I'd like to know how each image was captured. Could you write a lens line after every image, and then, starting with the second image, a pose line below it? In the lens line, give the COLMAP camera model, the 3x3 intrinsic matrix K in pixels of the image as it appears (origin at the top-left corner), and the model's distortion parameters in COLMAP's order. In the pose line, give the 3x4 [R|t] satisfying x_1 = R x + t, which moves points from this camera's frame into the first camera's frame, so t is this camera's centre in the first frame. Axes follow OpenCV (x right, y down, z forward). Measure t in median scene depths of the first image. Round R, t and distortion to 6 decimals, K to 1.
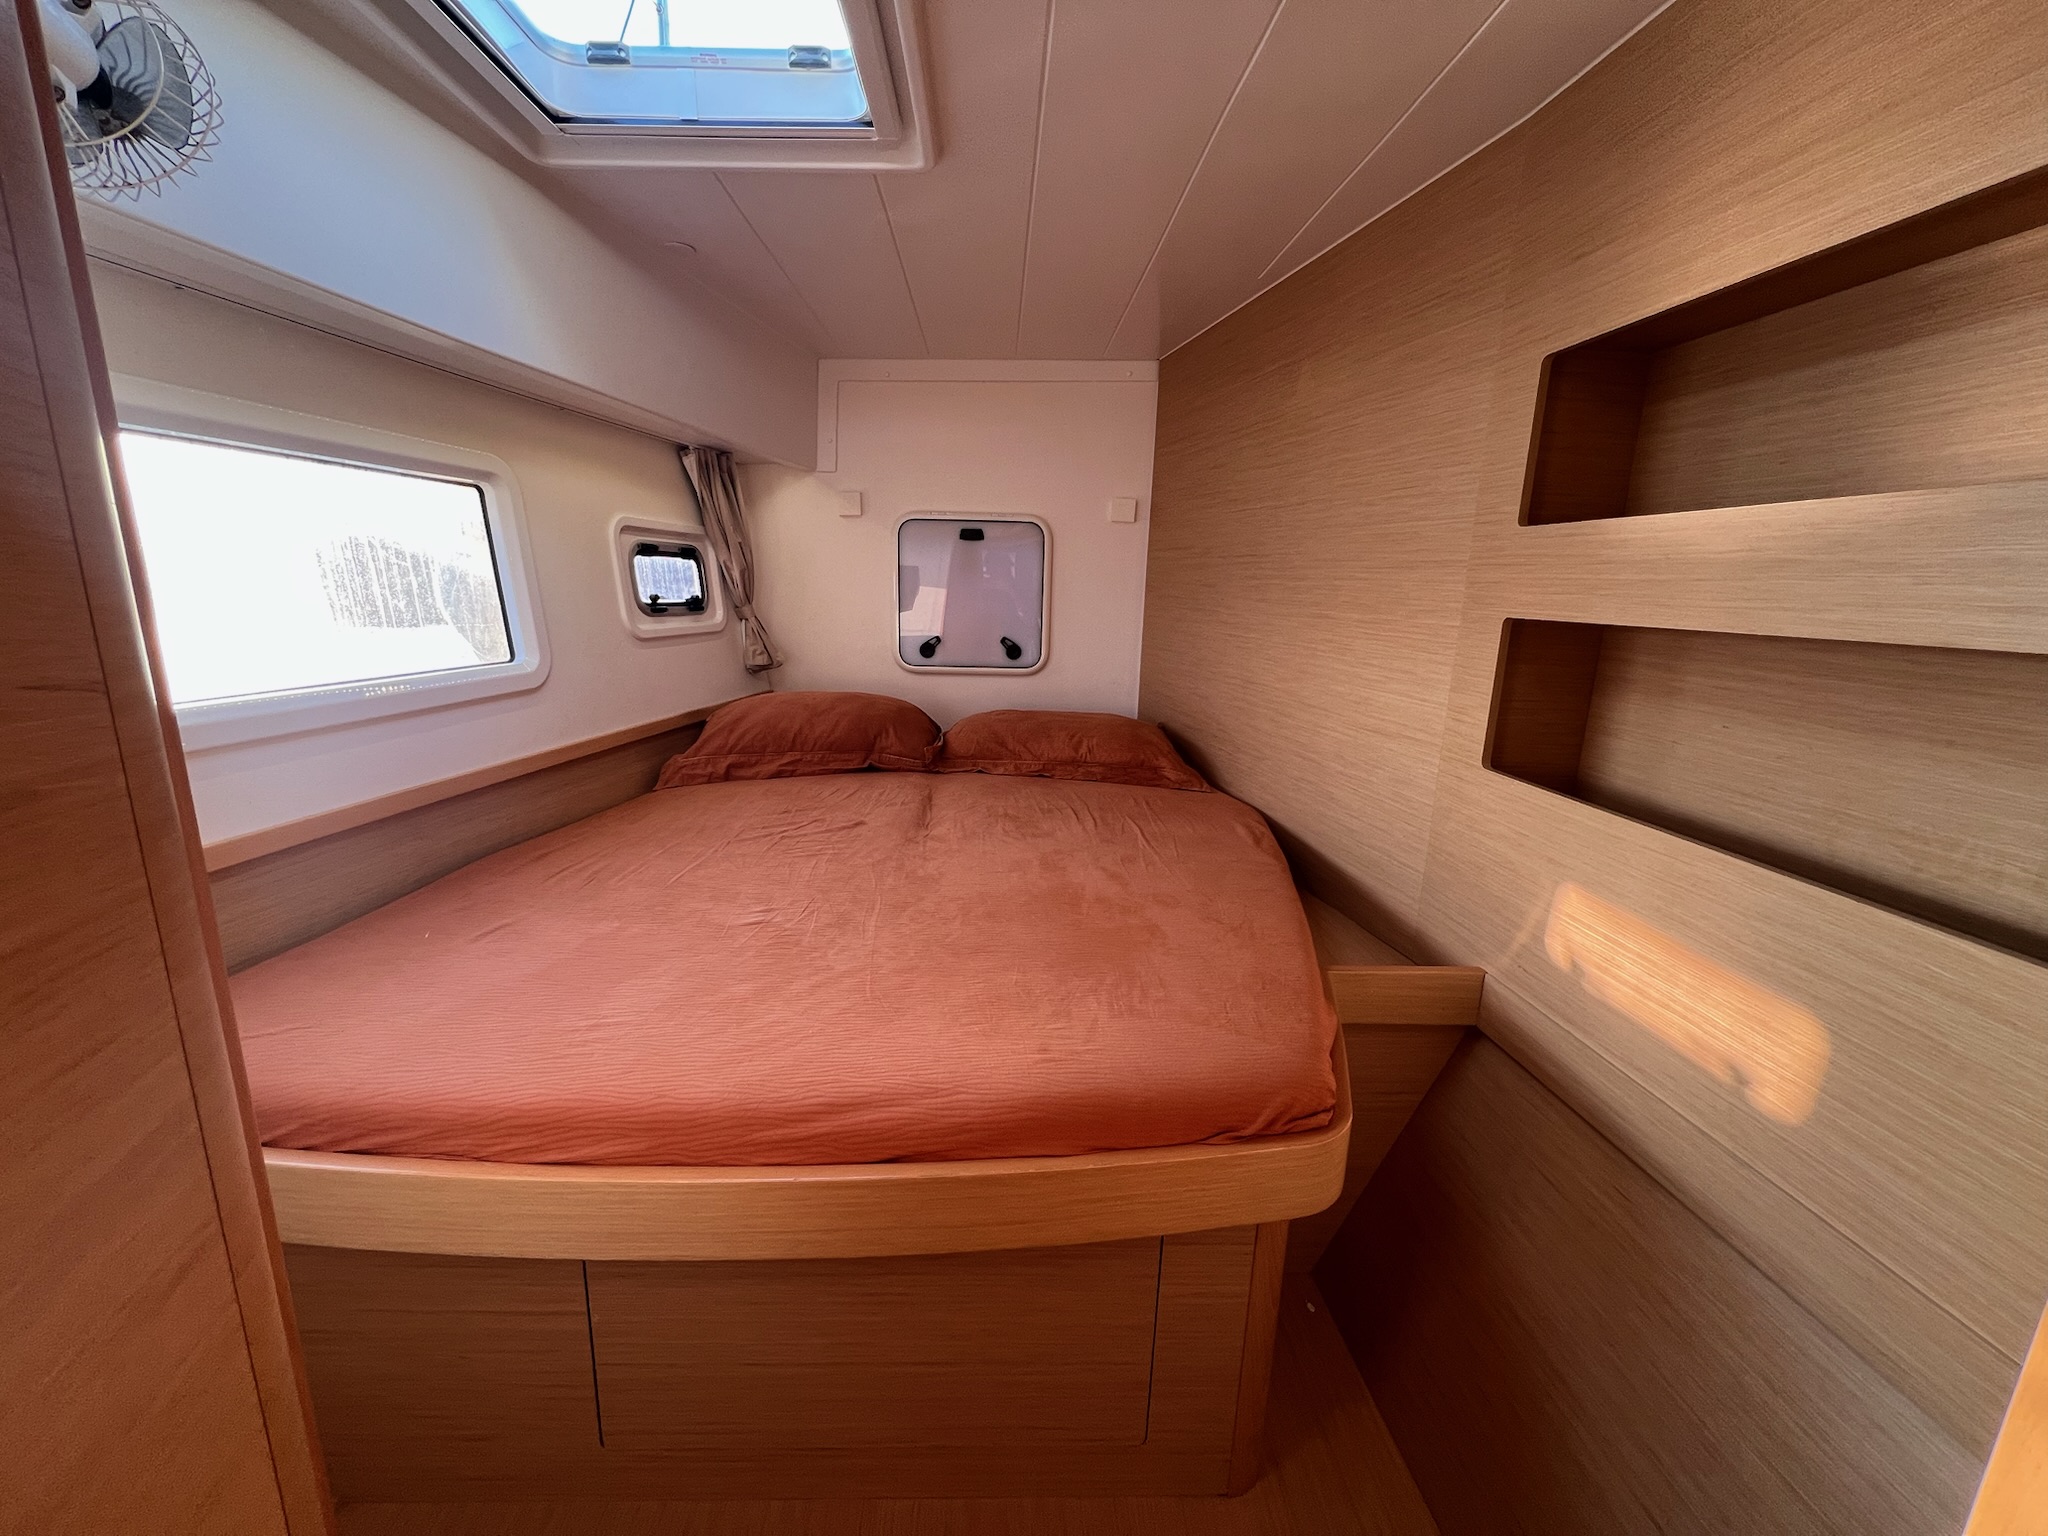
lens RADIAL K [[827.0, 0, 1015.8], [0, 827.0, 762.1], [0, 0, 1]] dist [0.001965, 0.000388]
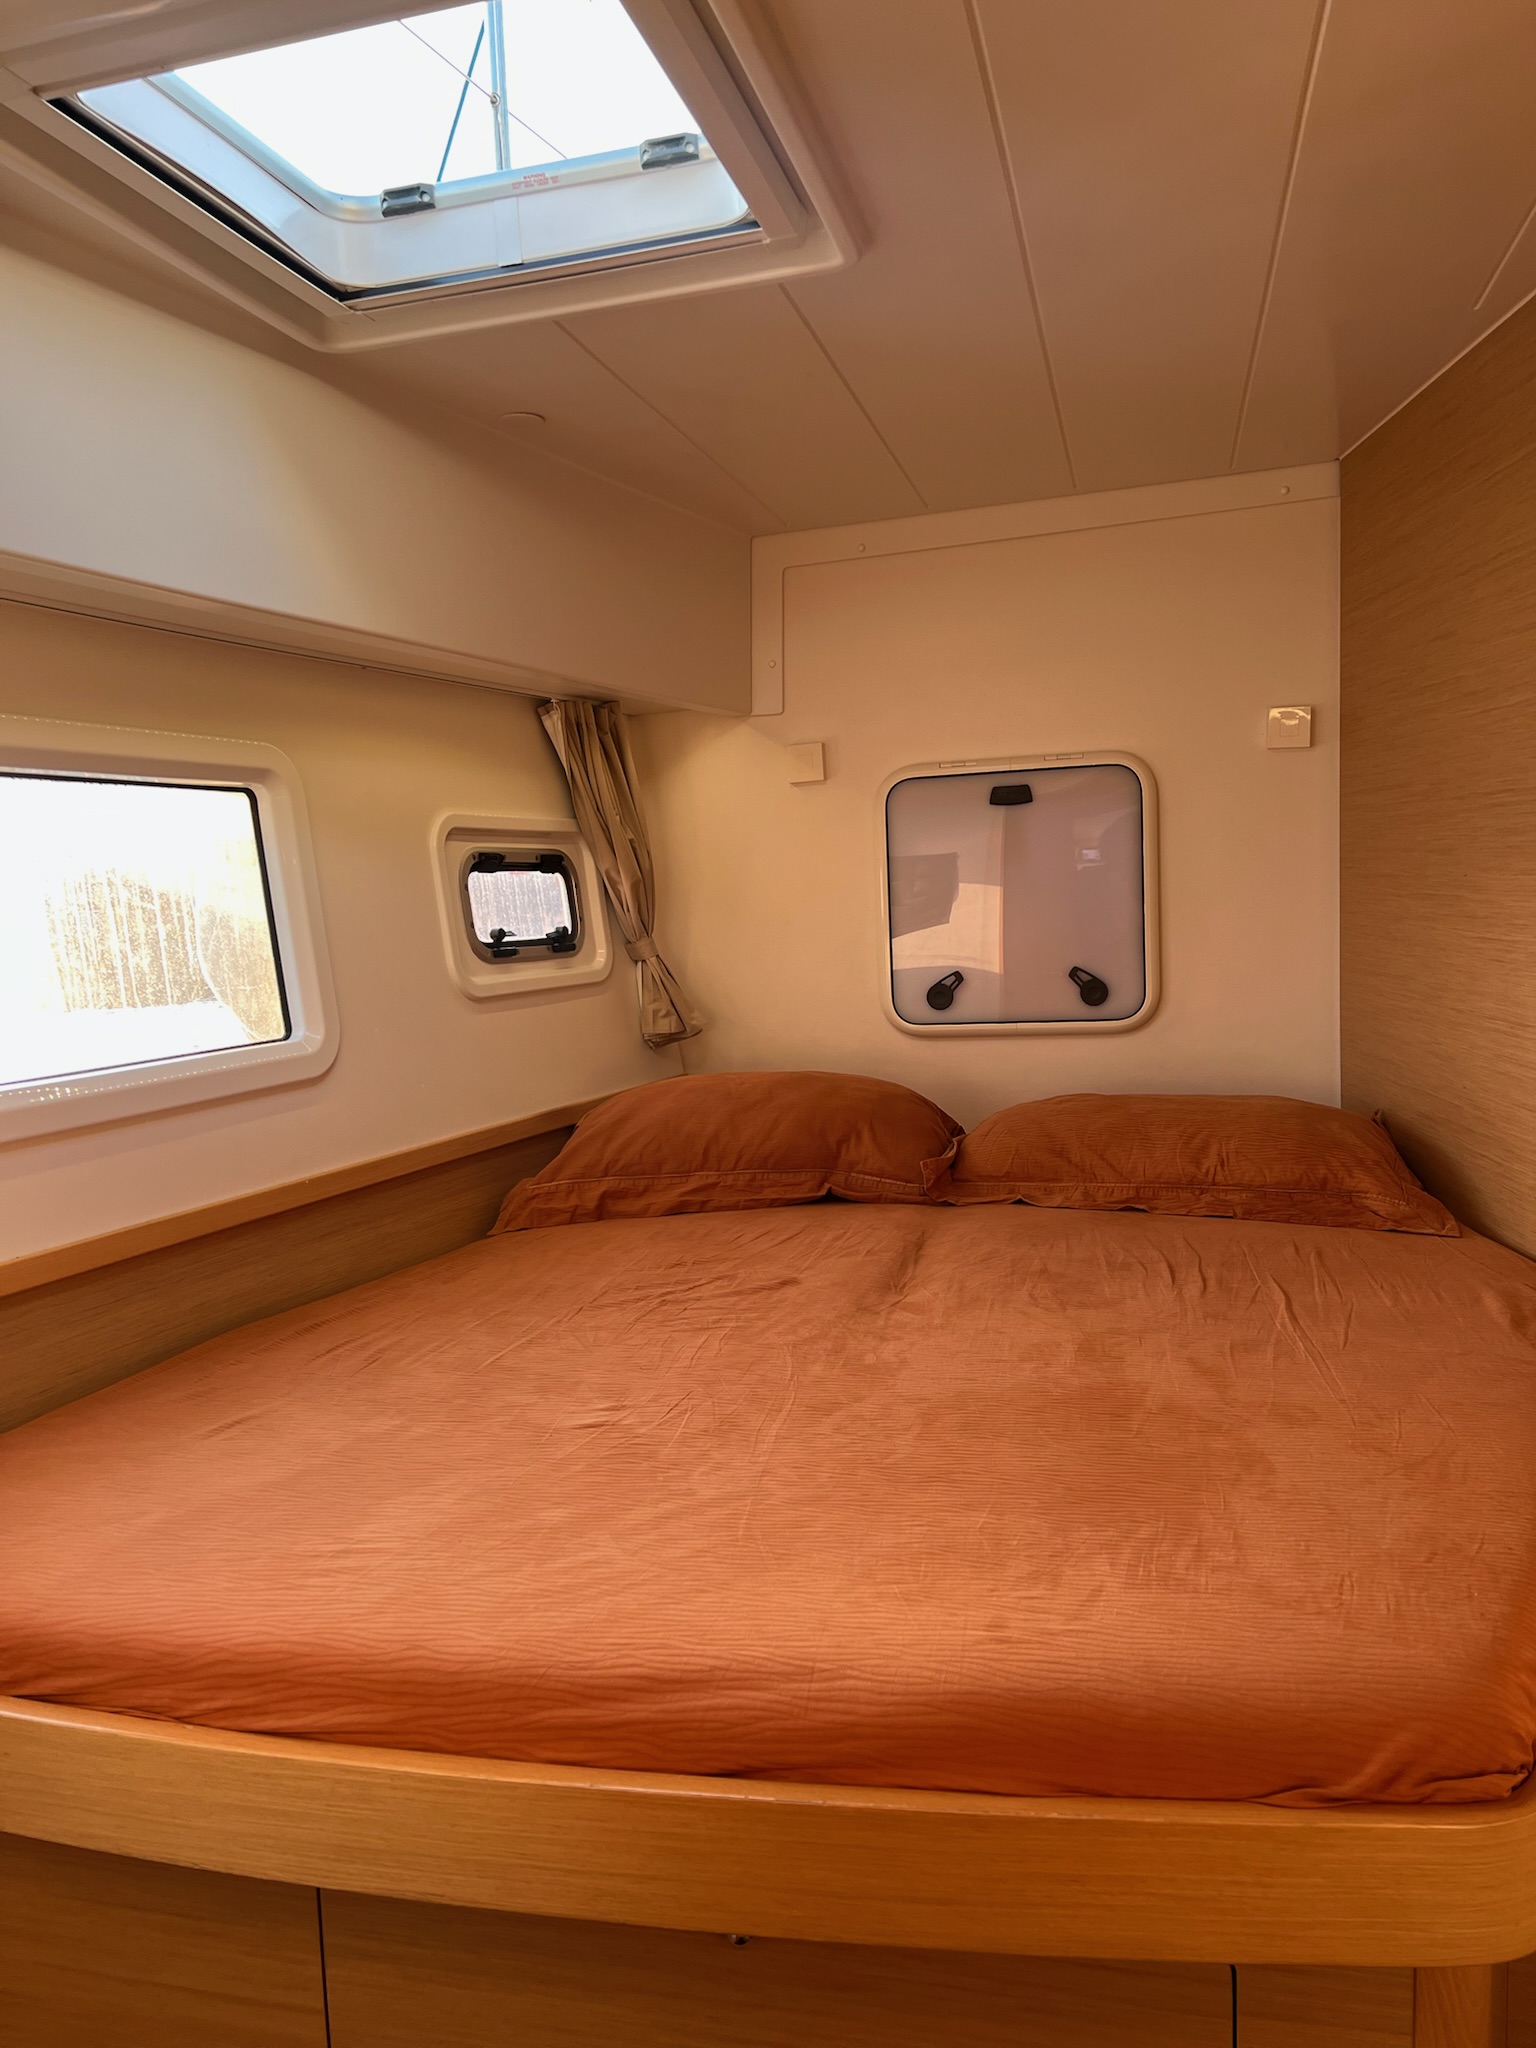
lens RADIAL K [[1549.8, 0, 766.0], [0, 1549.8, 1028.7], [0, 0, 1]] dist [0.090546, -0.136809]
pose [[0.961390, -0.041889, -0.271982, 0.110527], [0.008974, 0.992593, -0.121152, 0.027332], [0.275042, 0.114033, 0.954646, -0.107206]]
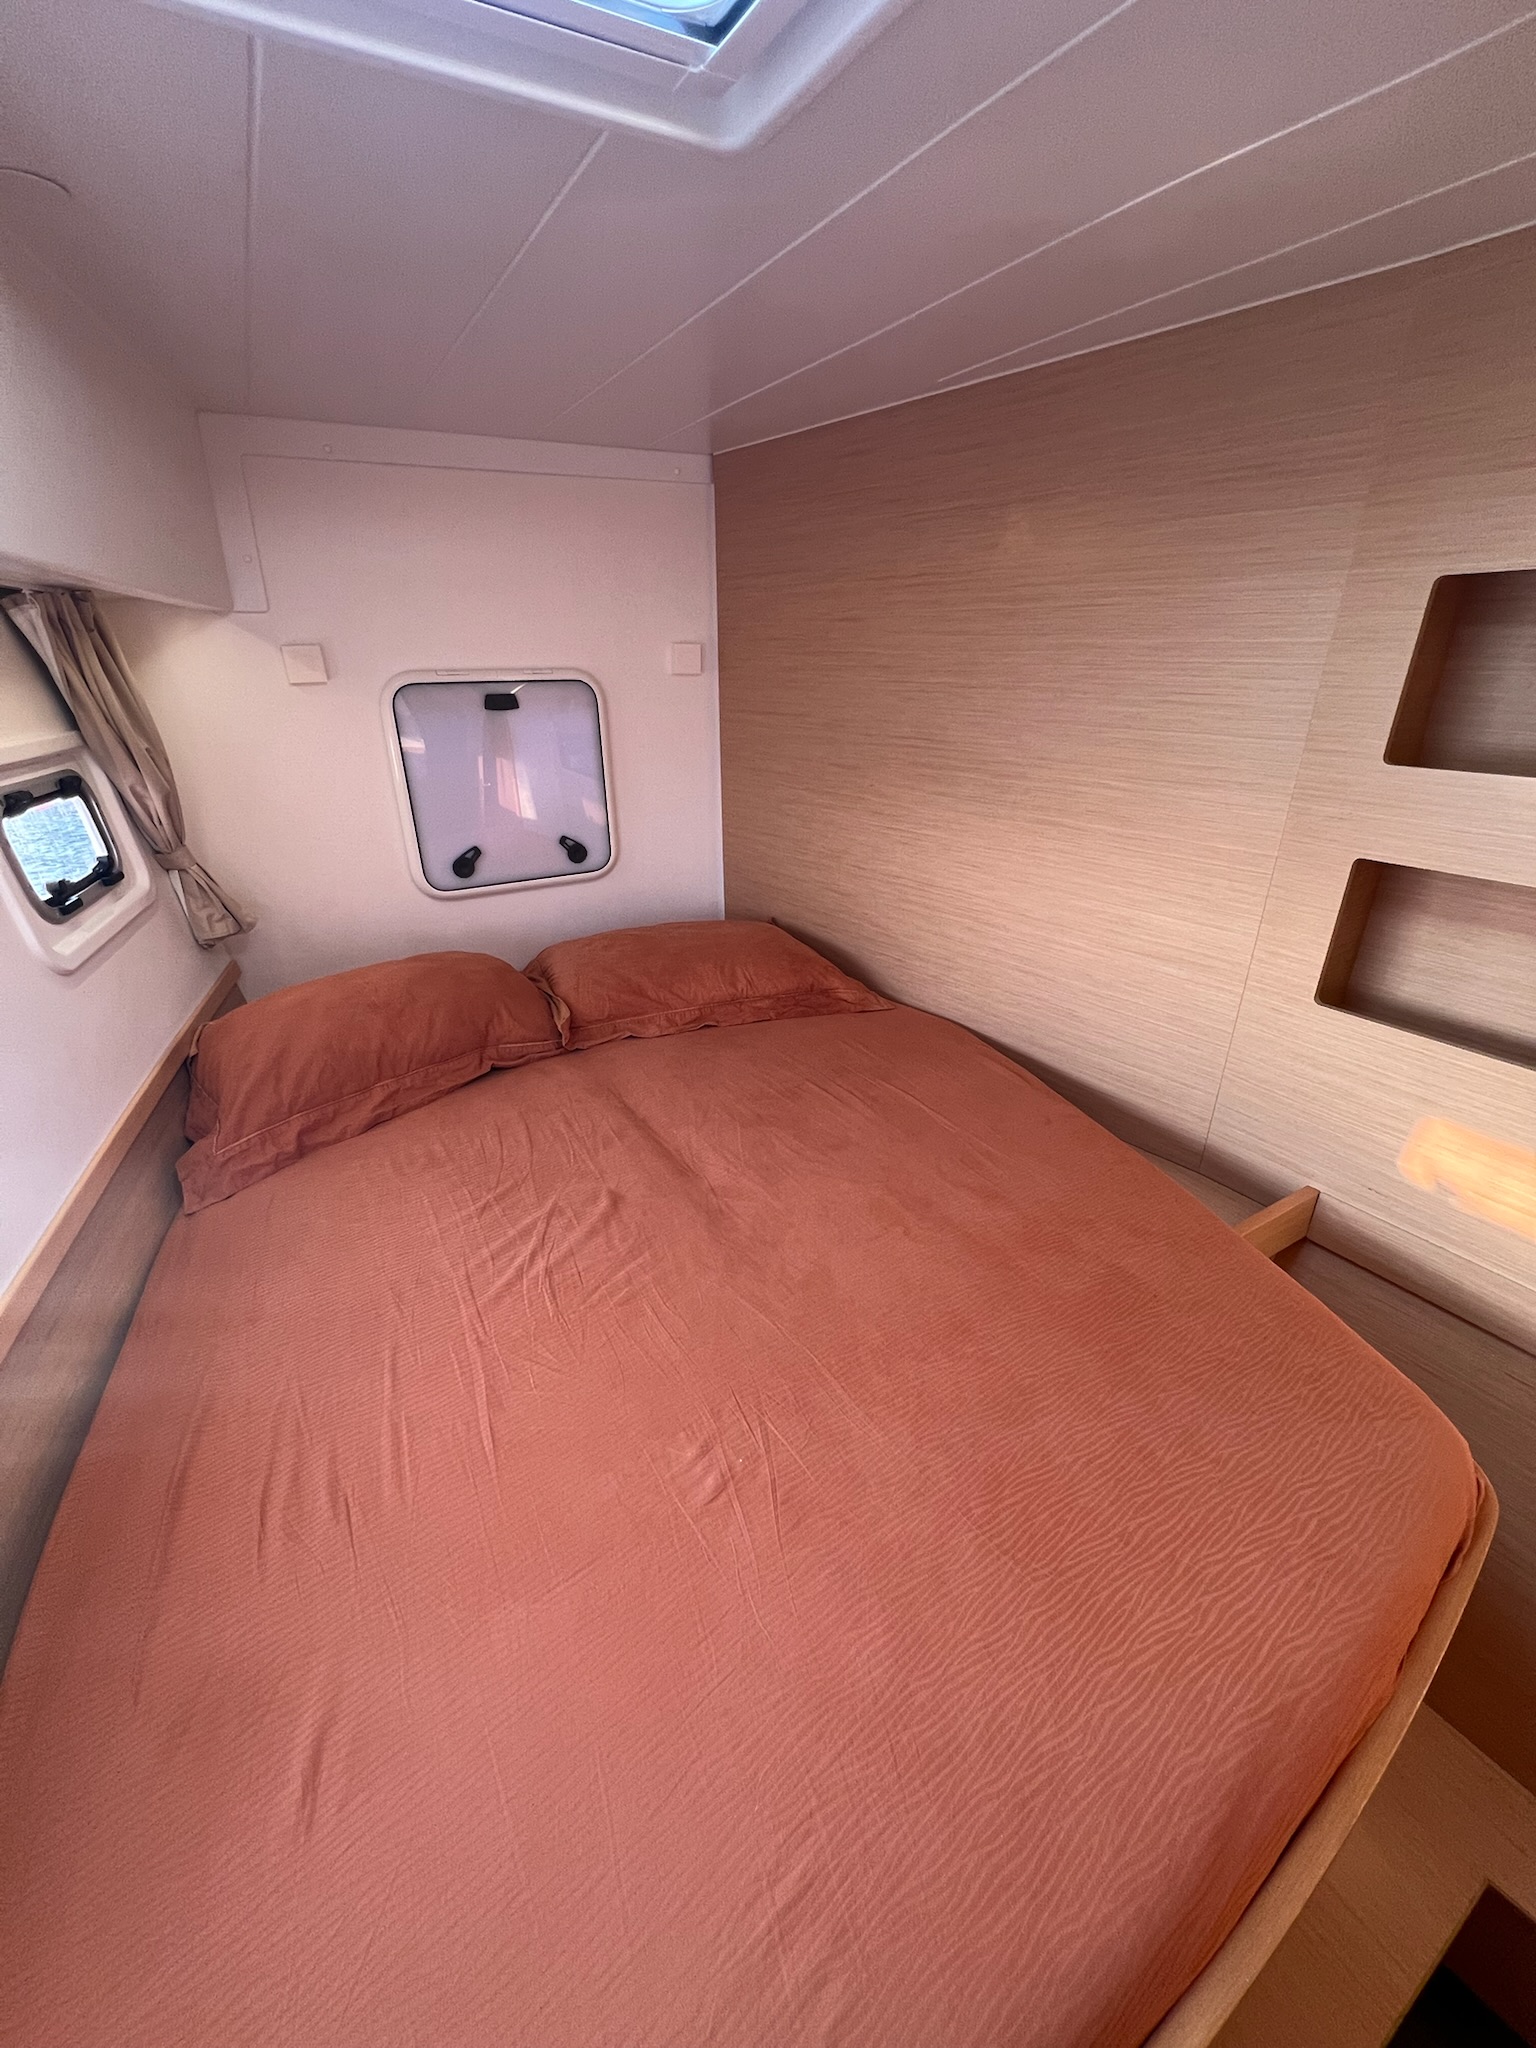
lens RADIAL K [[827.0, 0, 767.6], [0, 827.0, 1012.5], [0, 0, 1]] dist [0.001965, 0.000388]
pose [[0.872501, -0.221987, 0.435274, -0.348987], [0.130026, 0.964202, 0.231102, -0.230992], [-0.470994, -0.145040, 0.870131, 0.335240]]
